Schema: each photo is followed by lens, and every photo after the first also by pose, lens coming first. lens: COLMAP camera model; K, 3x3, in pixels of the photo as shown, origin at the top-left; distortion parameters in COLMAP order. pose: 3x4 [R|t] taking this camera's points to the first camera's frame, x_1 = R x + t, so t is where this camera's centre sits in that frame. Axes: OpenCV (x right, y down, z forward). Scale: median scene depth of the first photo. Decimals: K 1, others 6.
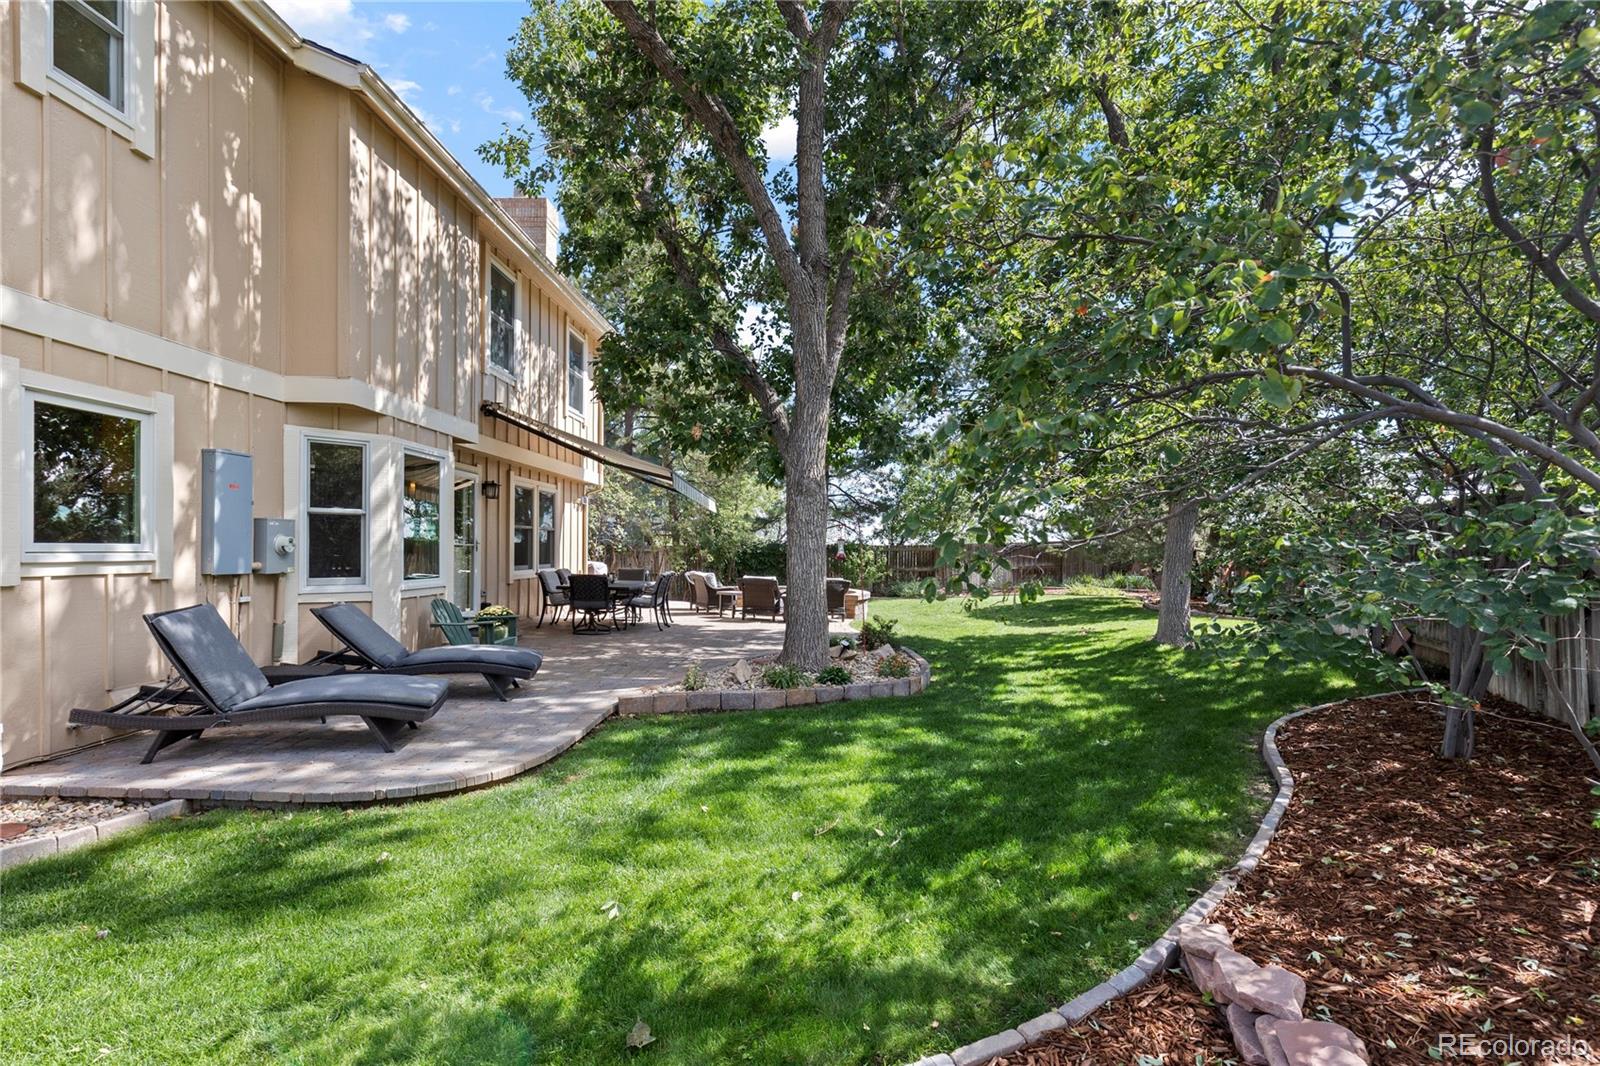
lens RADIAL K [[713.9, 0, 800.0], [0, 713.9, 547.8], [0, 0, 1]] dist [0.002262, 0.000504]
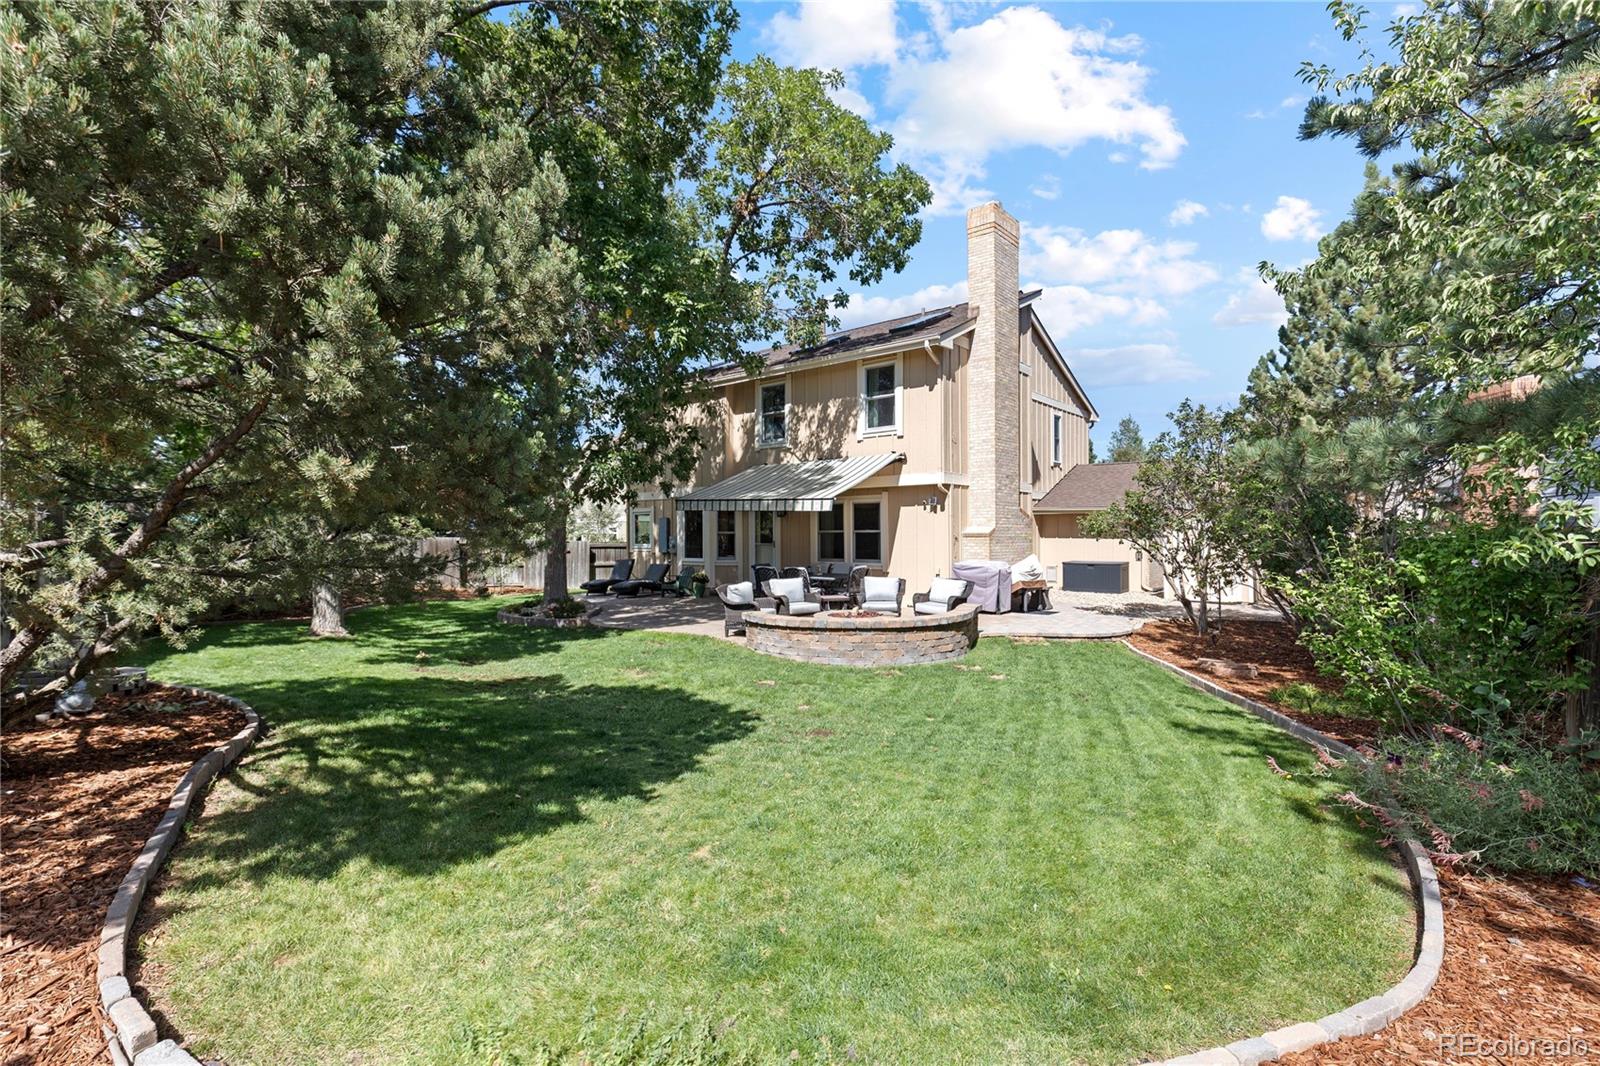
lens RADIAL K [[713.9, 0, 800.0], [0, 713.9, 547.8], [0, 0, 1]] dist [0.002262, 0.000504]
pose [[-0.614879, 0.003820, -0.788613, 1.519686], [-0.007148, 0.999920, 0.010417, -0.024262], [0.788589, 0.012043, -0.614802, 3.571013]]
